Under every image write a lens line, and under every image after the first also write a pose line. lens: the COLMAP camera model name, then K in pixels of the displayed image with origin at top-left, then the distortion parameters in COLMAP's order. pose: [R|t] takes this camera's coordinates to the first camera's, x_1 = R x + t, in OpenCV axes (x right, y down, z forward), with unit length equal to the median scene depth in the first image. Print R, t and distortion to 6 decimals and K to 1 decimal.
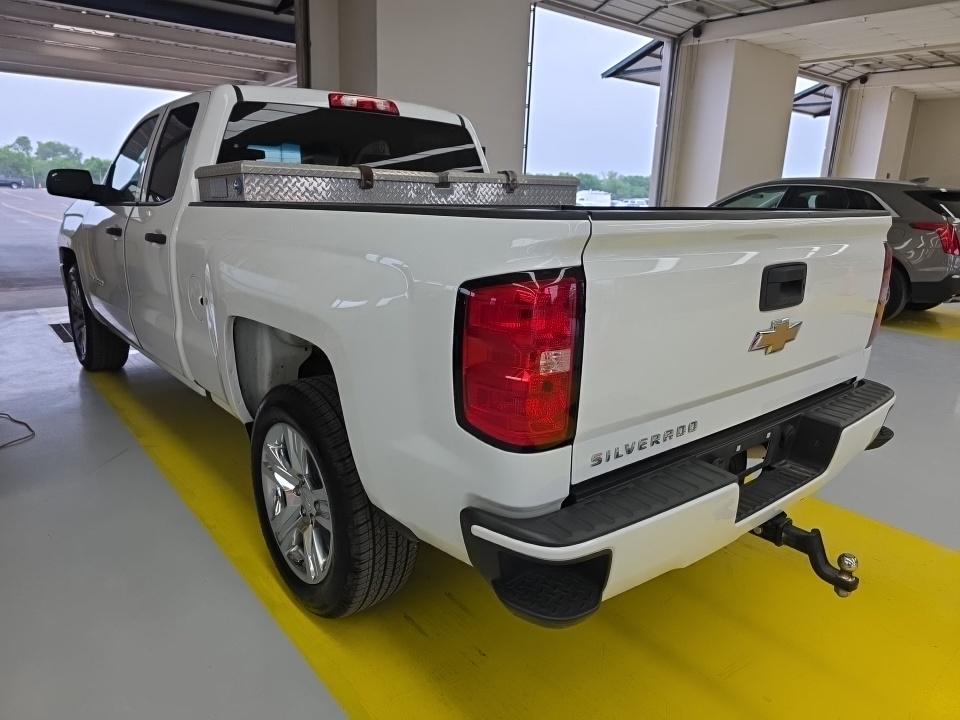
lens RADIAL K [[672.2, 0, 458.7], [0, 672.2, 358.9], [0, 0, 1]] dist [-0.002551, -0.003371]
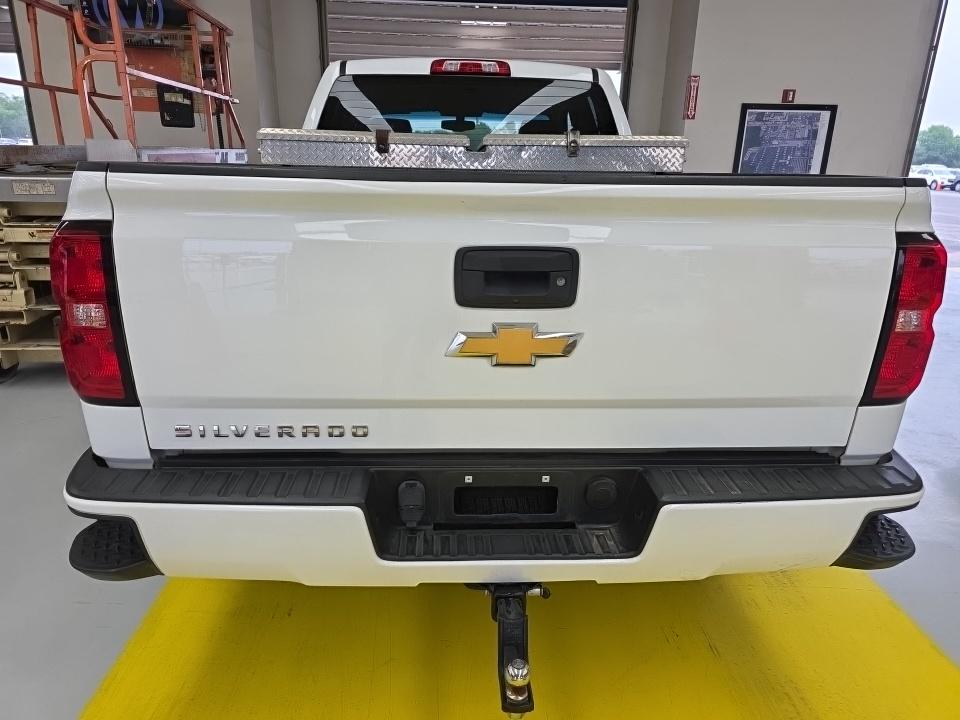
lens RADIAL K [[631.6, 0, 480.0], [0, 631.6, 360.0], [0, 0, 1]] dist [0.049360, -0.002617]
pose [[0.789474, 0.174392, -0.588489, 0.554249], [-0.143589, 0.984657, 0.099164, -0.052385], [0.596753, 0.006213, 0.802401, 0.277004]]
